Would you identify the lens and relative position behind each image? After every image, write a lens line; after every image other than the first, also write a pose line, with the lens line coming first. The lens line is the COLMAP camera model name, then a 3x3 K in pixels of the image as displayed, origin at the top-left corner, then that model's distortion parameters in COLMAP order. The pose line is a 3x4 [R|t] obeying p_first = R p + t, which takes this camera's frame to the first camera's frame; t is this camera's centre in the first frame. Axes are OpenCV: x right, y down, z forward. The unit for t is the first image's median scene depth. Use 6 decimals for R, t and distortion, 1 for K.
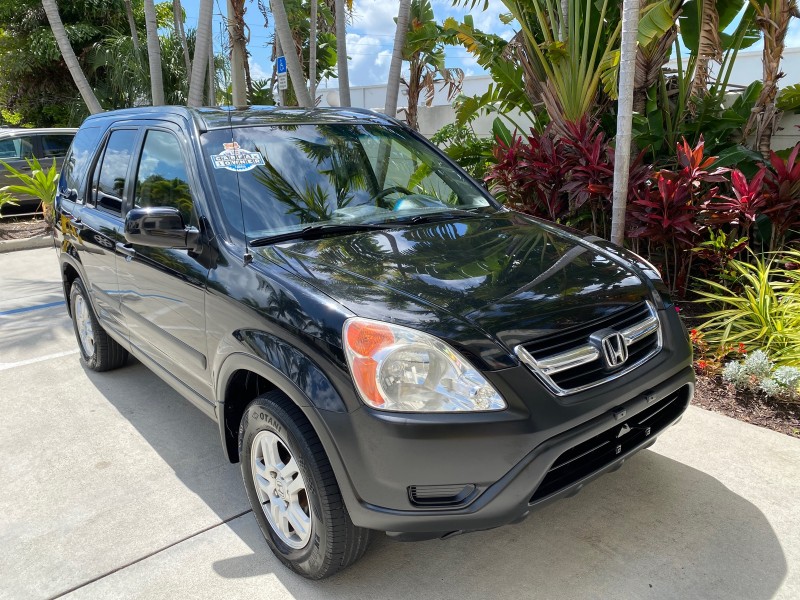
lens RADIAL K [[610.5, 0, 400.7], [0, 610.5, 296.2], [0, 0, 1]] dist [0.010849, -0.014330]
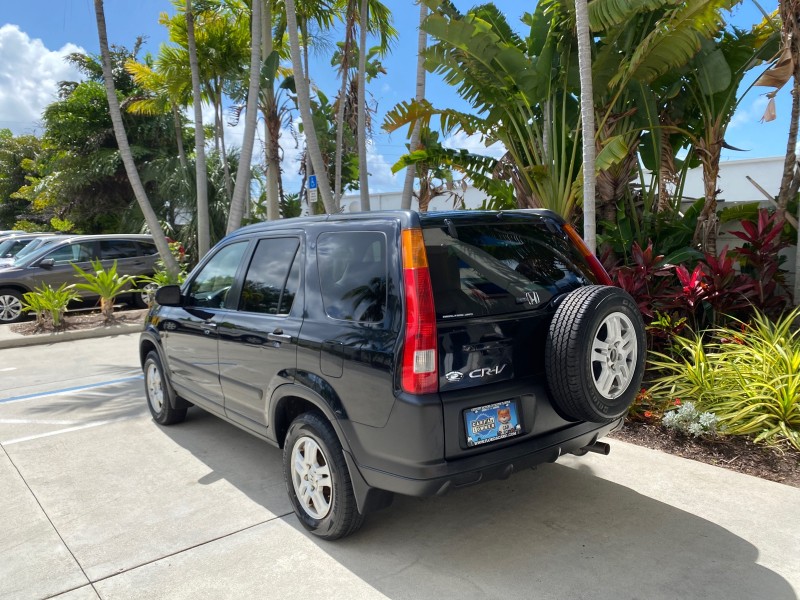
lens RADIAL K [[610.5, 0, 397.2], [0, 610.5, 300.7], [0, 0, 1]] dist [0.010849, -0.014330]
pose [[0.999546, -0.005076, -0.029711, 0.004697], [0.000526, 0.988507, -0.151174, 0.052026], [0.030137, 0.151089, 0.988061, -0.241414]]
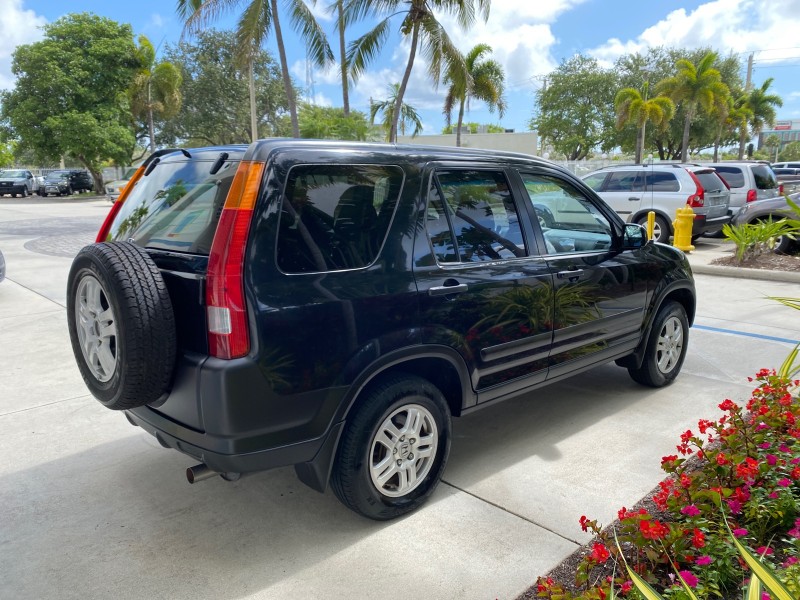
lens RADIAL K [[610.5, 0, 398.1], [0, 610.5, 298.9], [0, 0, 1]] dist [0.010849, -0.014330]
pose [[0.047994, 0.210439, -0.976428, 0.724961], [-0.250207, 0.948921, 0.192212, -0.176003], [0.967002, 0.235084, 0.098196, 0.592258]]
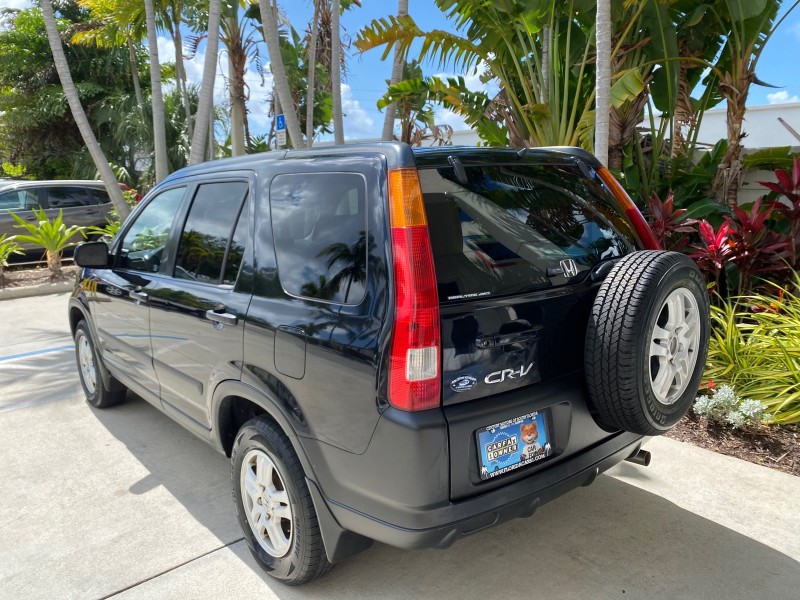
lens RADIAL K [[610.5, 0, 396.5], [0, 610.5, 299.2], [0, 0, 1]] dist [0.010849, -0.014330]
pose [[0.999965, -0.001166, 0.008226, -0.006498], [0.001771, 0.997270, -0.073825, 0.010348], [-0.008118, 0.073837, 0.997237, -0.066264]]
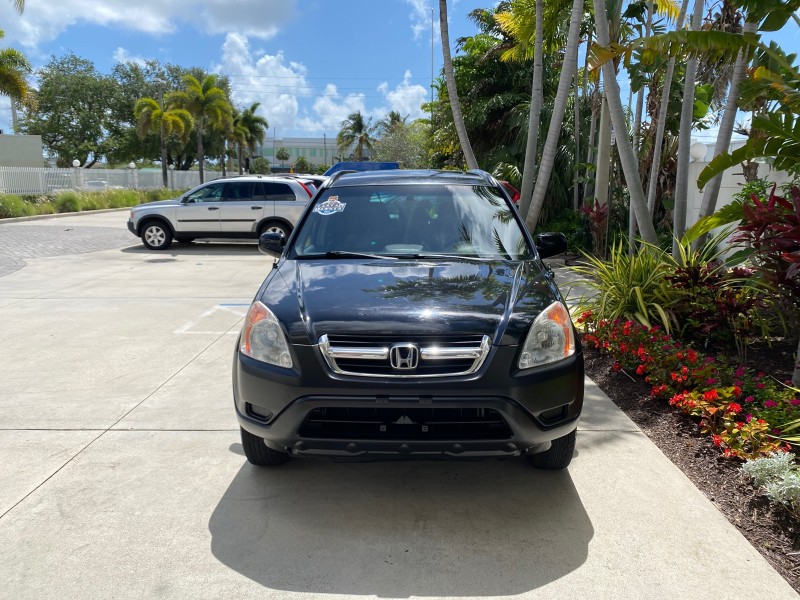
lens RADIAL K [[610.5, 0, 399.9], [0, 610.5, 299.9], [0, 0, 1]] dist [0.010849, -0.014330]
pose [[0.745365, 0.139243, -0.651953, 0.513028], [-0.183156, 0.983084, 0.000567, -0.015336], [0.641003, 0.118986, 0.758260, -0.013167]]
